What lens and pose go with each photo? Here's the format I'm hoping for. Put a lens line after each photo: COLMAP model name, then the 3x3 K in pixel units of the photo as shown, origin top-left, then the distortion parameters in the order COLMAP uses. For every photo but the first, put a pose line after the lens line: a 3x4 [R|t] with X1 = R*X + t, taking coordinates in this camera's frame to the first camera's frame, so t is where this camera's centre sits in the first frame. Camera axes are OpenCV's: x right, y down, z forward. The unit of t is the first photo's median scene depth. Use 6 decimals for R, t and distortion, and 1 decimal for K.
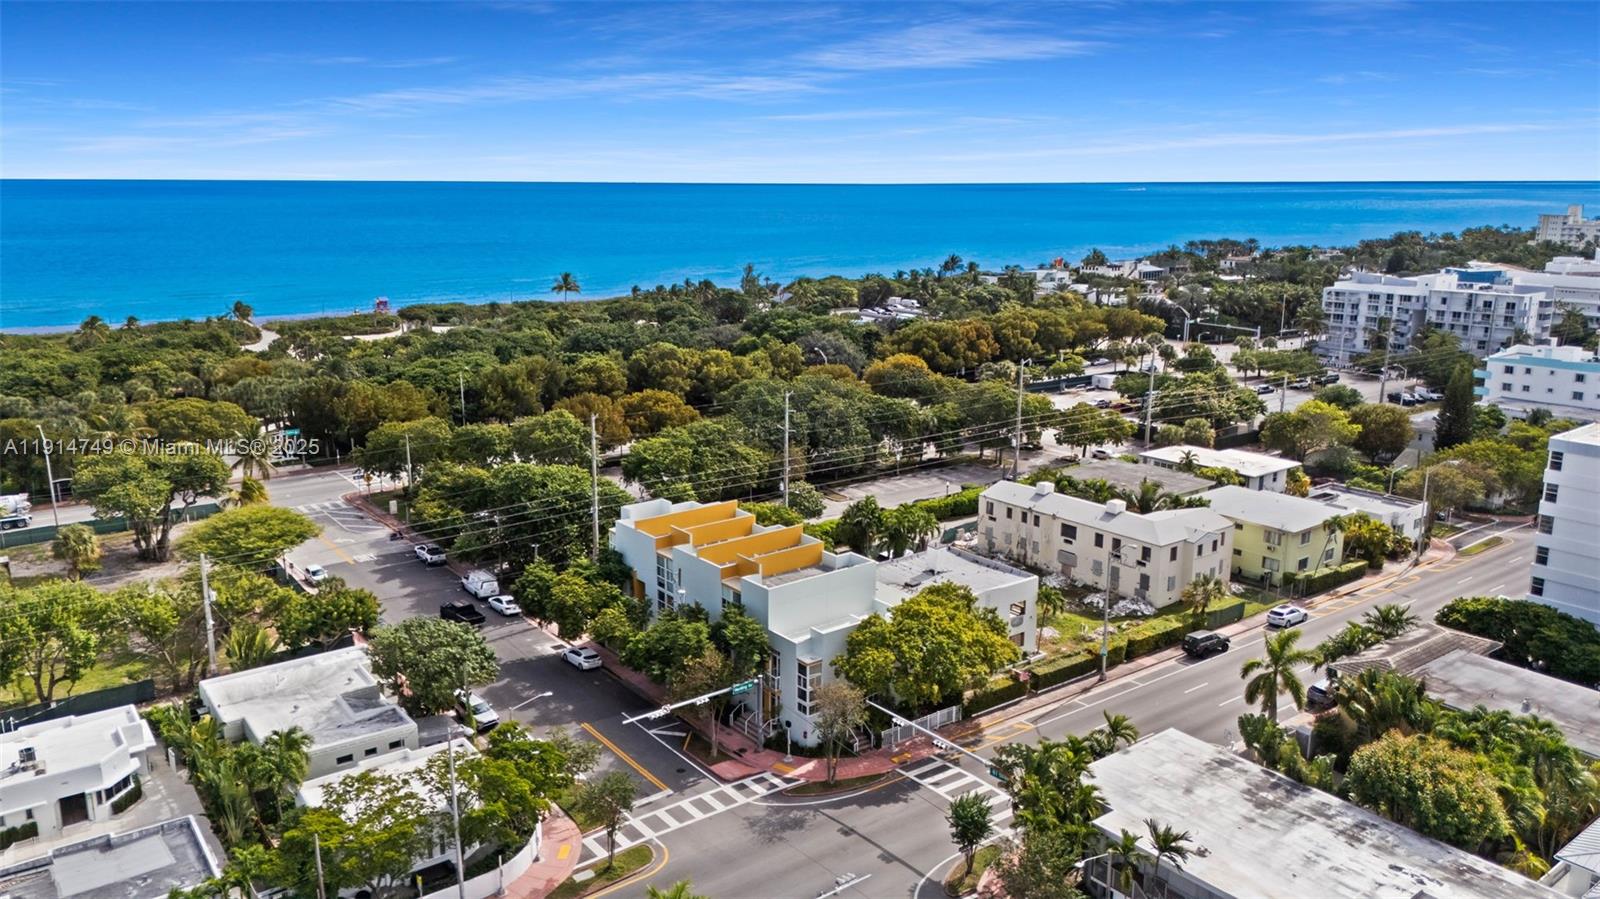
lens RADIAL K [[1191.3, 0, 800.0], [0, 1191.3, 449.5], [0, 0, 1]] dist [0.011123, 0.001076]
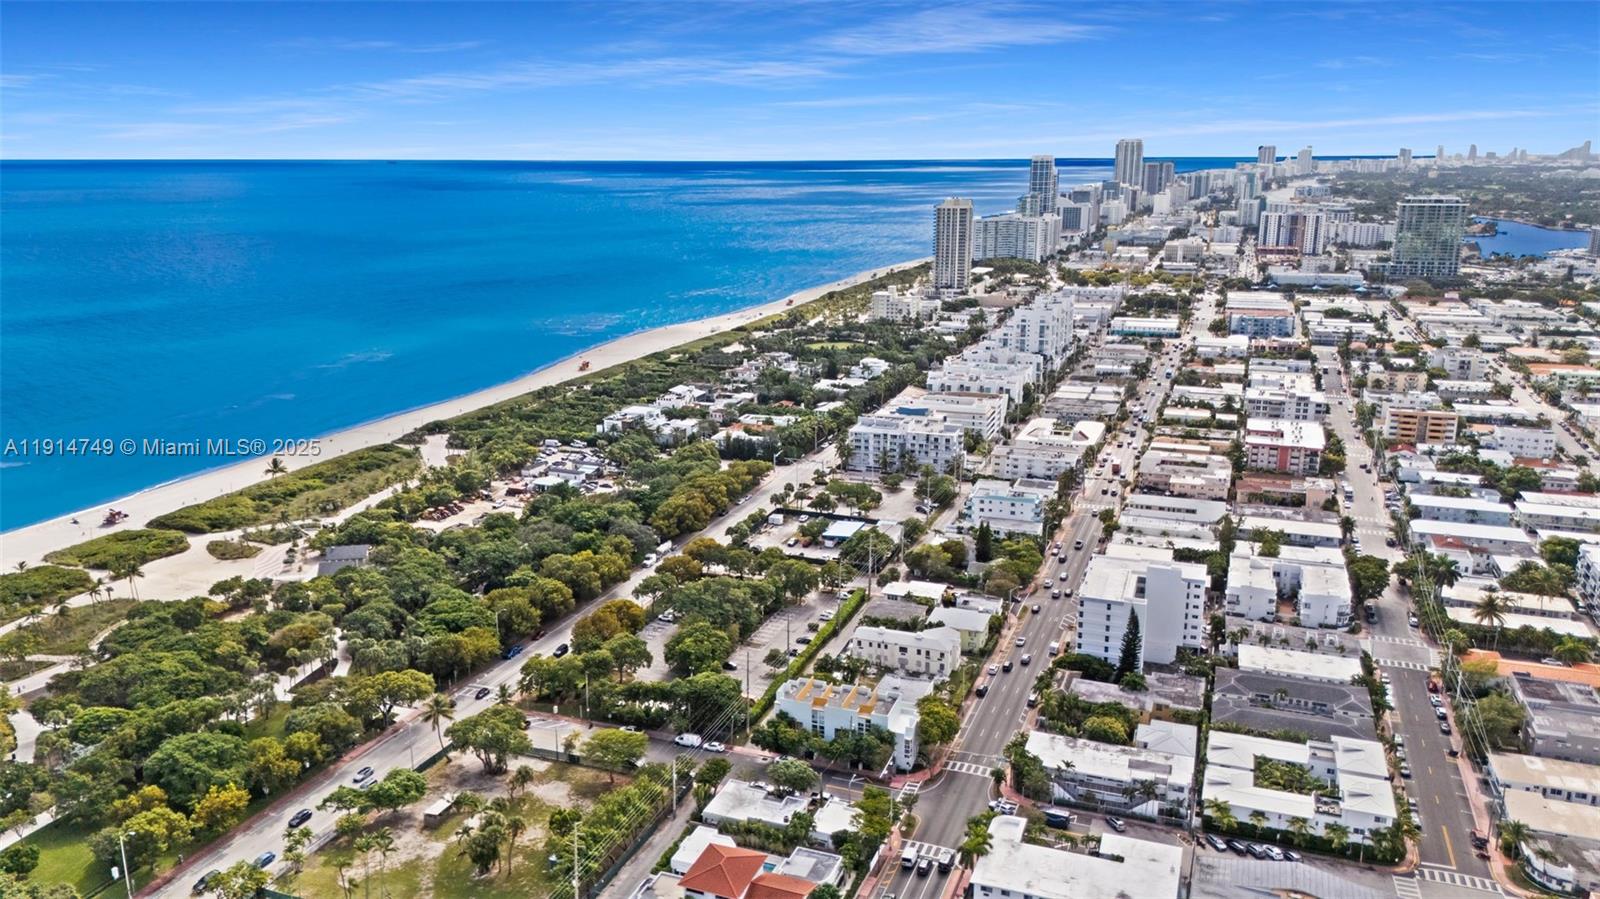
lens RADIAL K [[1191.3, 0, 800.0], [0, 1191.3, 449.5], [0, 0, 1]] dist [0.011123, 0.001076]
pose [[0.836161, -0.133812, 0.531912, -1.101378], [0.115367, 0.990996, 0.067946, -0.488482], [-0.536214, 0.004552, 0.844070, -0.827784]]
